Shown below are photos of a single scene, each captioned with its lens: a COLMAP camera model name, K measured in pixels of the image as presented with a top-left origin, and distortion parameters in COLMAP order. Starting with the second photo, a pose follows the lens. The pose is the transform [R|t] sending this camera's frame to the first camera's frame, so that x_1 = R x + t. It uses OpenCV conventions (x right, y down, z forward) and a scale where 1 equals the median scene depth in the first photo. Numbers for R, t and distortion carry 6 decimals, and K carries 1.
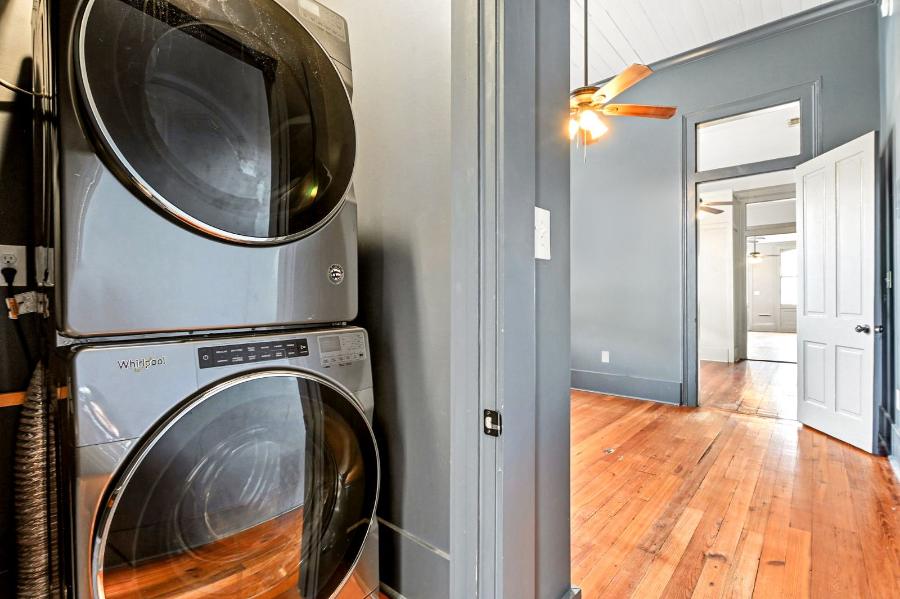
lens RADIAL K [[417.6, 0, 447.8], [0, 417.6, 297.3], [0, 0, 1]] dist [0.001275, -0.000287]
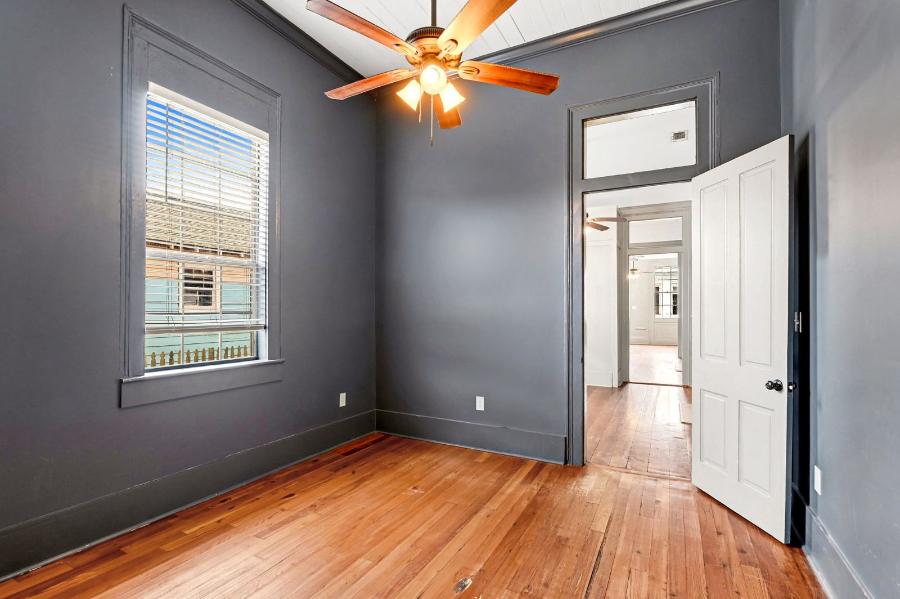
lens RADIAL K [[417.6, 0, 442.4], [0, 417.6, 305.1], [0, 0, 1]] dist [0.001275, -0.000287]
pose [[0.976923, 0.001789, 0.213584, 0.161324], [-0.002303, 0.999995, 0.002161, -0.058152], [-0.213579, -0.002603, 0.976922, 0.276885]]
